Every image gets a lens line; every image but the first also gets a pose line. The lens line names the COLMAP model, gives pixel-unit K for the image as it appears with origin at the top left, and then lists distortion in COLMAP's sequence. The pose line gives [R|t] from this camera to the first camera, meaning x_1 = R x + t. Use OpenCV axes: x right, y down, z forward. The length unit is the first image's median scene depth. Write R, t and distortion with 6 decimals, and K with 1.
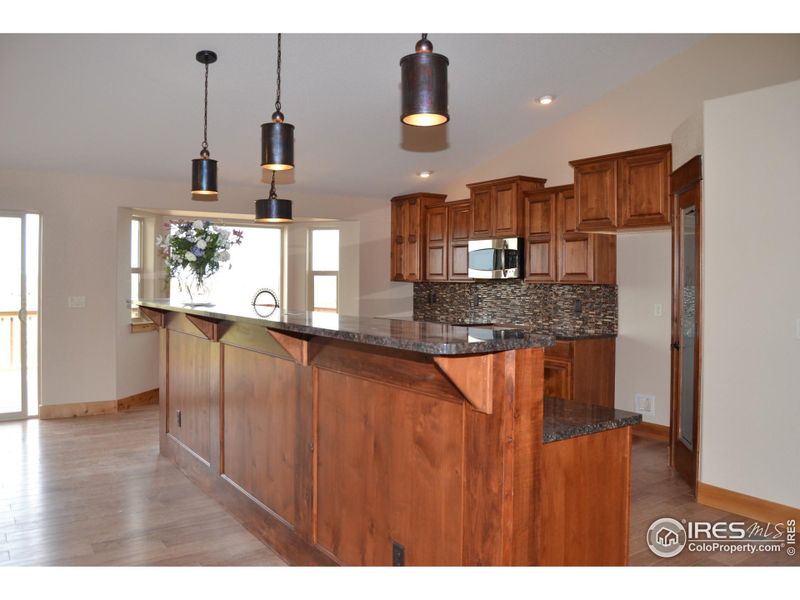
lens RADIAL K [[635.5, 0, 419.4], [0, 635.5, 278.7], [0, 0, 1]] dist [-0.007037, 0.000252]
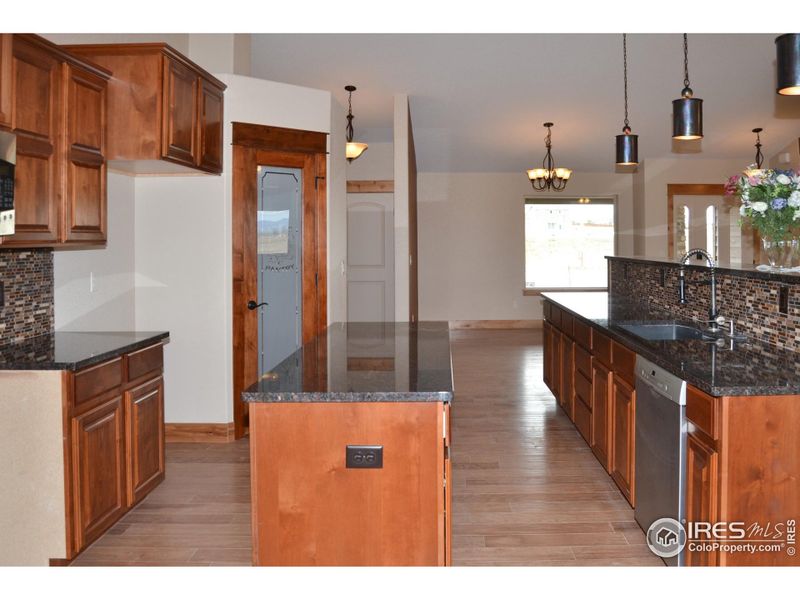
lens RADIAL K [[669.0, 0, 442.0], [0, 669.0, 233.7], [0, 0, 1]] dist [-0.050270, 0.009899]
pose [[-0.800851, -0.003590, 0.598853, -0.330745], [-0.001082, 0.999989, 0.004548, -0.005460], [-0.598863, 0.002994, -0.800846, 1.255912]]
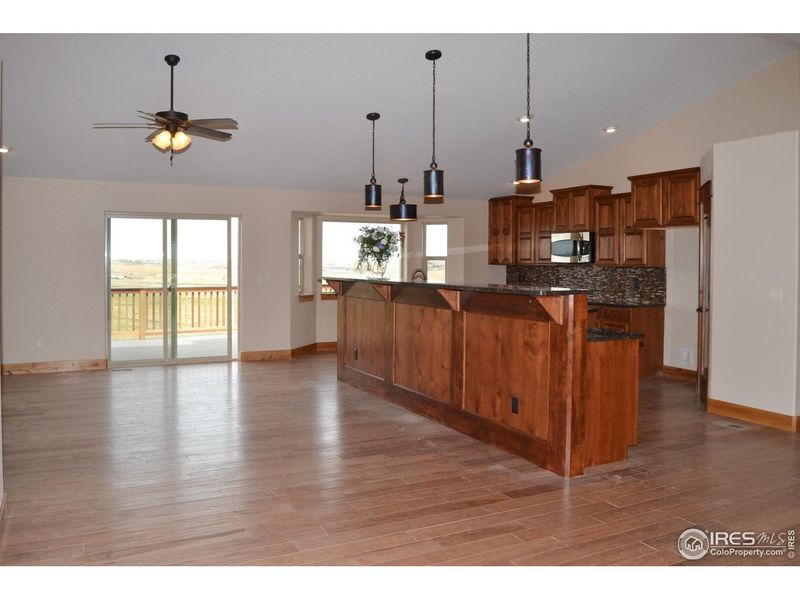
lens RADIAL K [[636.5, 0, 372.8], [0, 636.5, 271.2], [0, 0, 1]] dist [-0.043815, 0.003801]
pose [[0.980753, 0.002186, -0.195240, -0.033203], [0.000490, 0.999907, 0.013656, -0.000717], [0.195252, -0.013489, 0.980660, -0.412385]]
